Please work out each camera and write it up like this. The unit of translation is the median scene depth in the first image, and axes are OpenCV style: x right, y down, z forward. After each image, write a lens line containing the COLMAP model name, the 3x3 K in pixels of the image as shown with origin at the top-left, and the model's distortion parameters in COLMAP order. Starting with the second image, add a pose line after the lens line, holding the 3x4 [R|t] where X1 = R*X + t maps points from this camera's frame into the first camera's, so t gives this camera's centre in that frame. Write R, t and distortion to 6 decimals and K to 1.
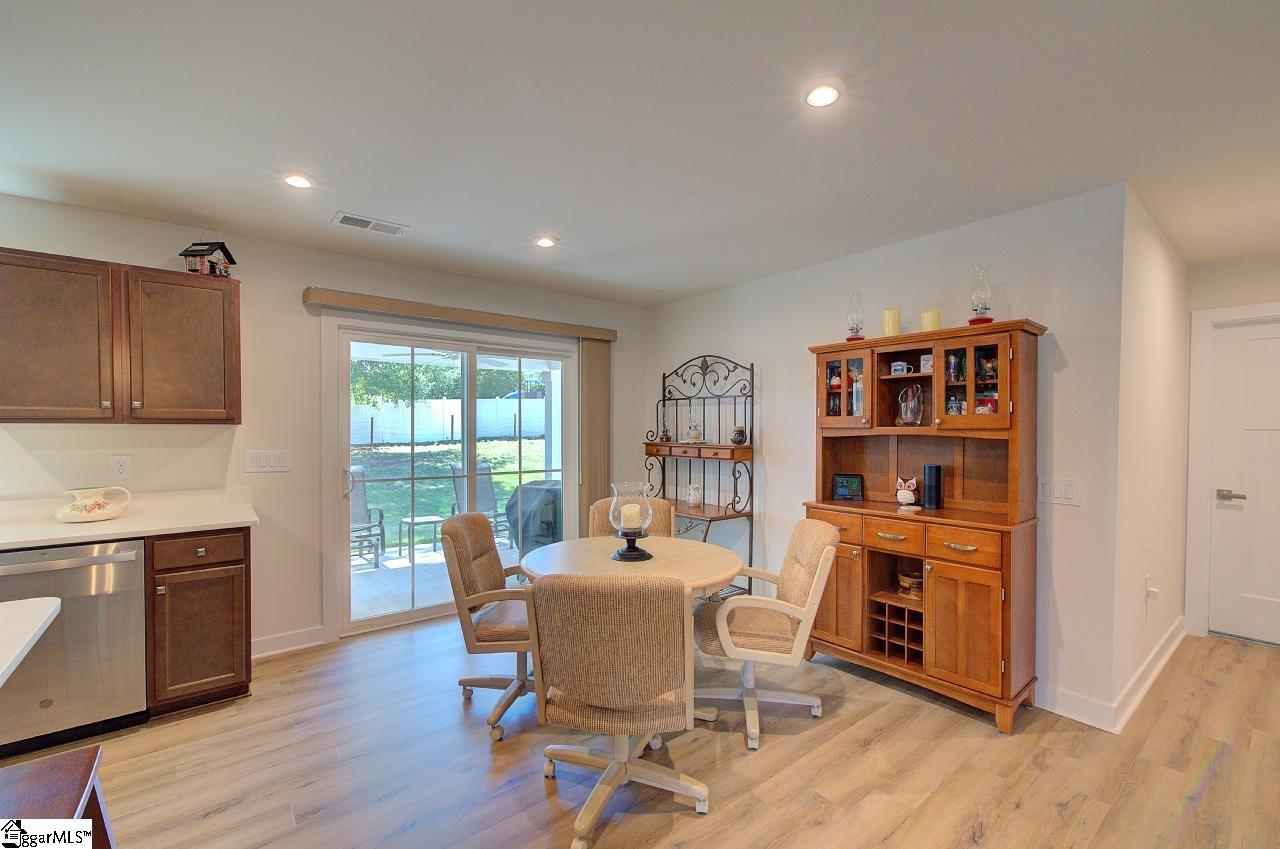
lens RADIAL K [[551.3, 0, 641.1], [0, 551.3, 435.9], [0, 0, 1]] dist [0.007782, 0.001131]
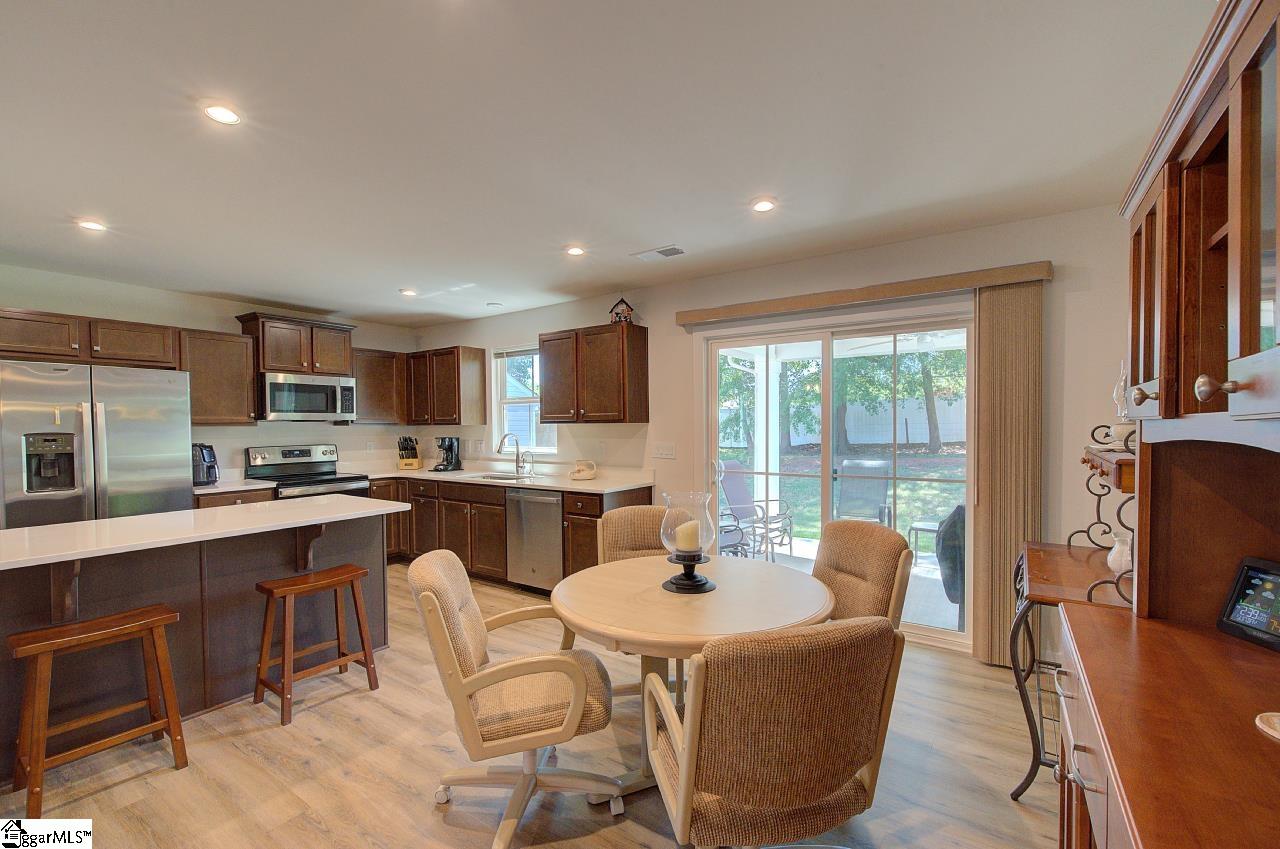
lens RADIAL K [[551.3, 0, 643.3], [0, 551.3, 434.5], [0, 0, 1]] dist [0.007782, 0.001131]
pose [[0.284267, 0.013181, -0.958655, 0.680206], [-0.005706, 0.999911, 0.012056, -0.008773], [0.958728, 0.002043, 0.284317, 0.666176]]
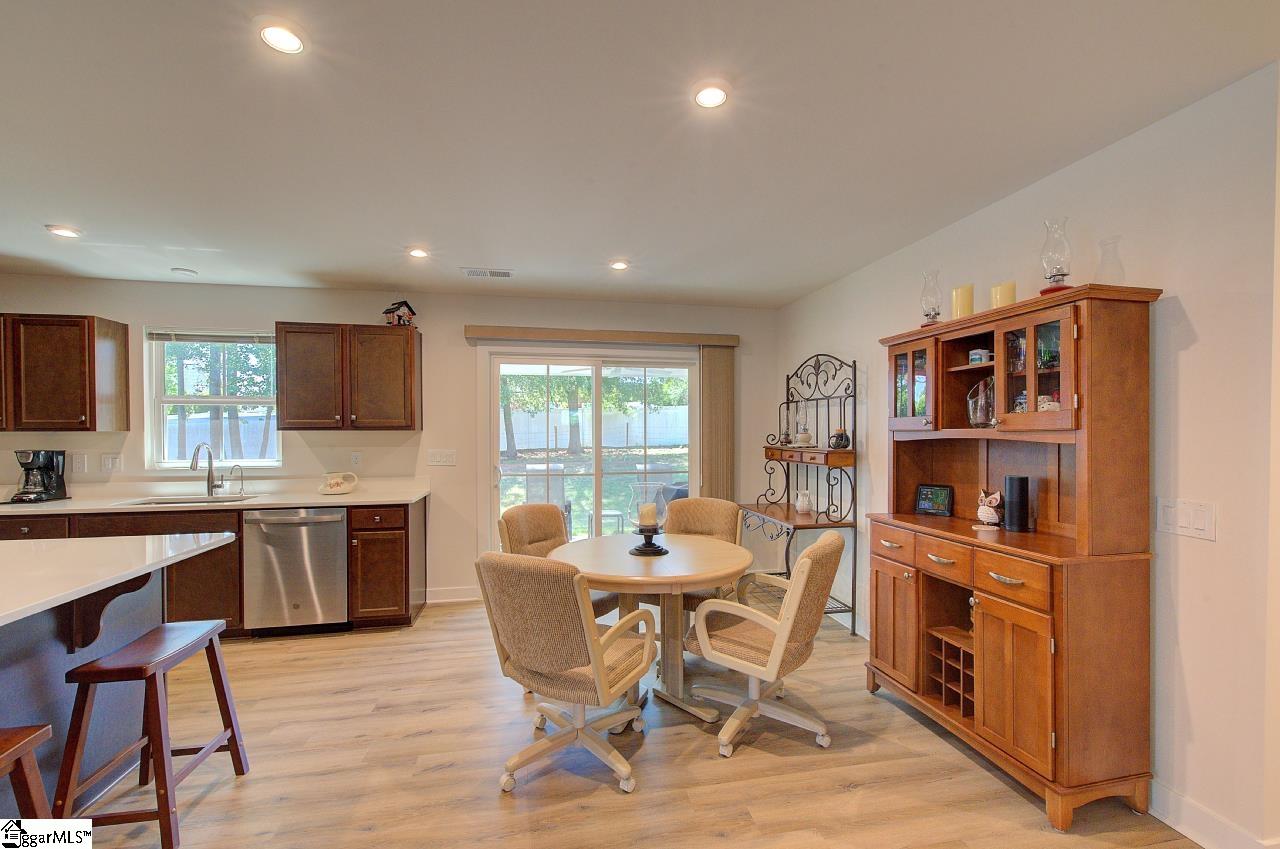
lens RADIAL K [[551.3, 0, 641.1], [0, 551.3, 435.5], [0, 0, 1]] dist [0.007782, 0.001131]
pose [[0.885569, -0.001352, -0.464506, 0.437754], [-0.002549, 0.999967, -0.007770, 0.001517], [0.464501, 0.008065, 0.885536, 0.042357]]
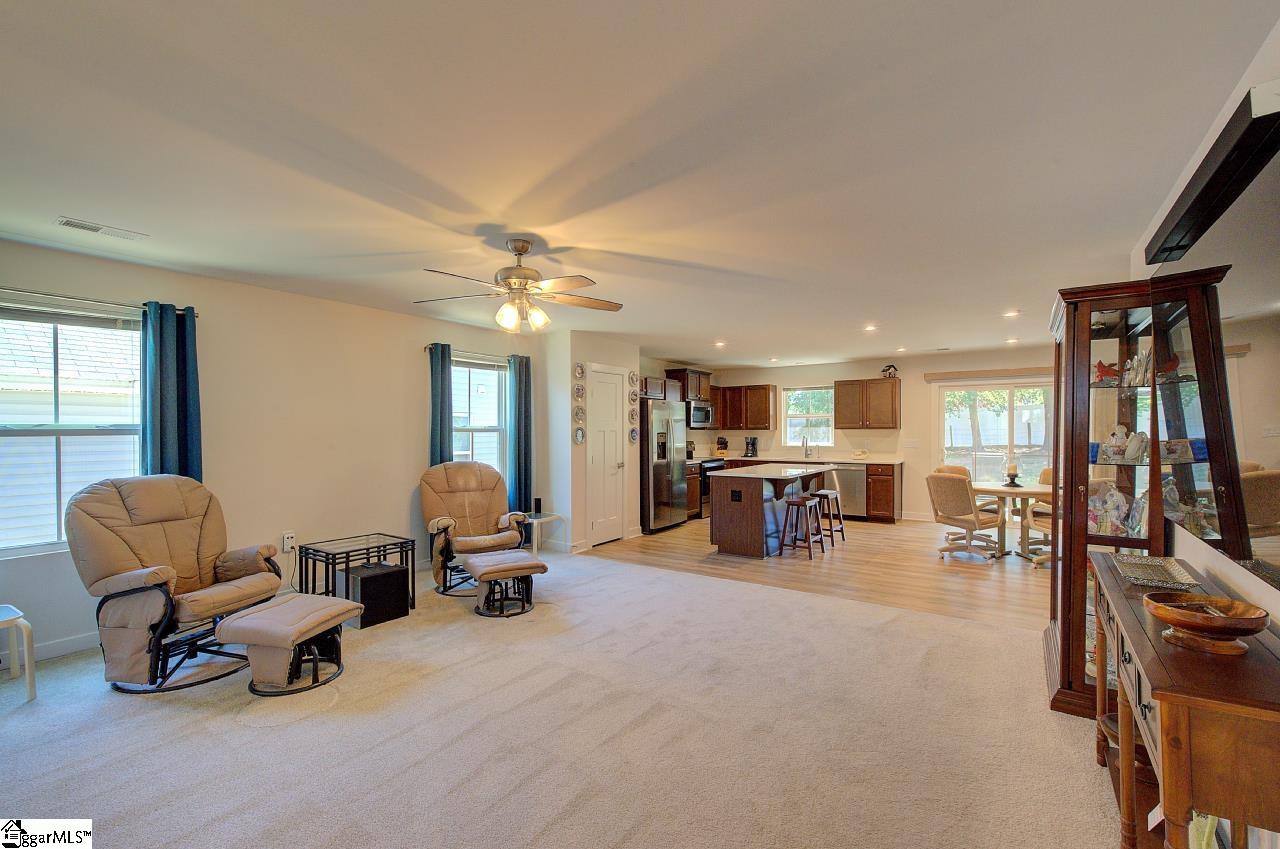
lens RADIAL K [[551.3, 0, 653.5], [0, 551.3, 432.8], [0, 0, 1]] dist [0.007782, 0.001131]
pose [[0.303749, 0.000560, -0.952752, 1.613146], [-0.009011, 0.999957, -0.002285, 0.015931], [0.952709, 0.009279, 0.303741, -1.051027]]
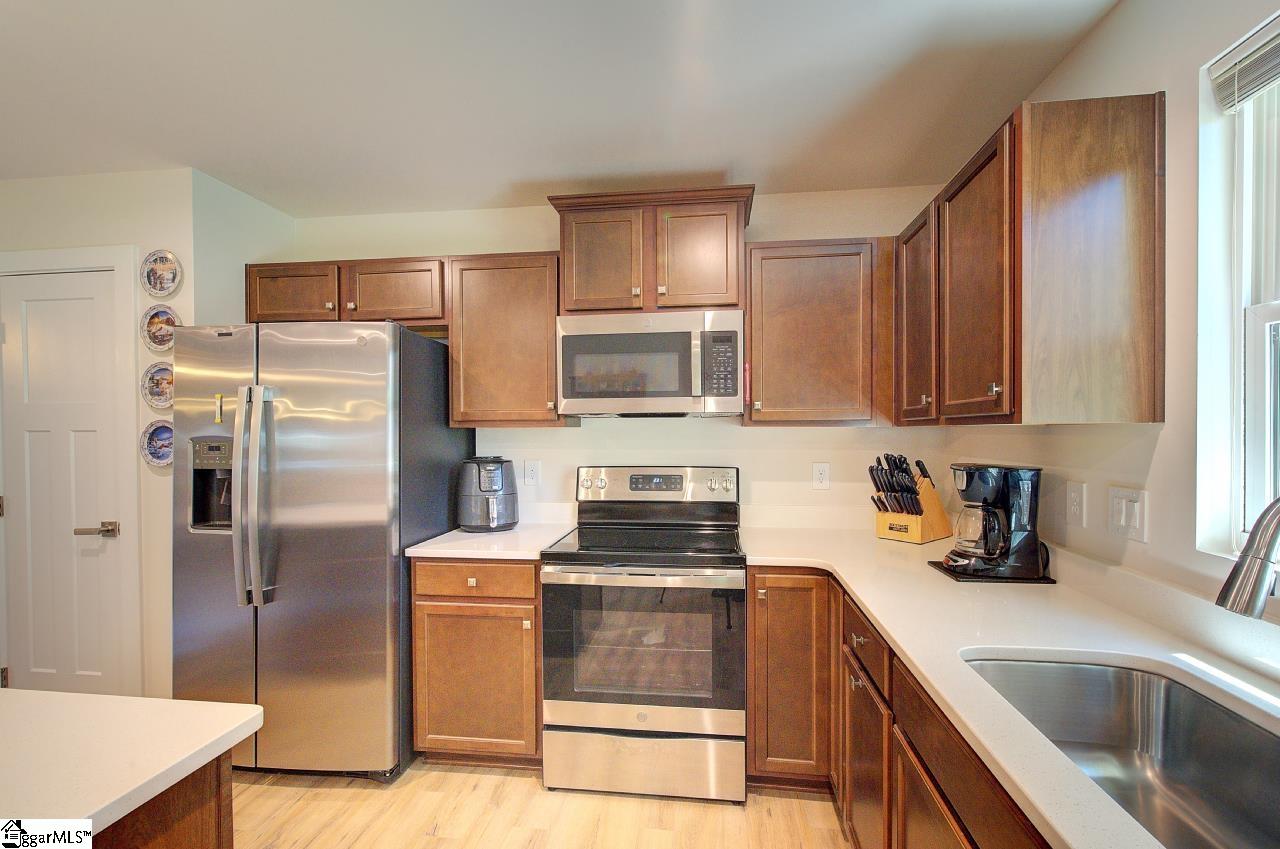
lens RADIAL K [[551.3, 0, 642.8], [0, 551.3, 436.6], [0, 0, 1]] dist [0.007782, 0.001131]
pose [[-0.718546, 0.009552, -0.695413, -0.743192], [-0.008182, 0.999720, 0.022186, -0.011980], [0.695431, 0.021632, -0.718267, 0.721556]]
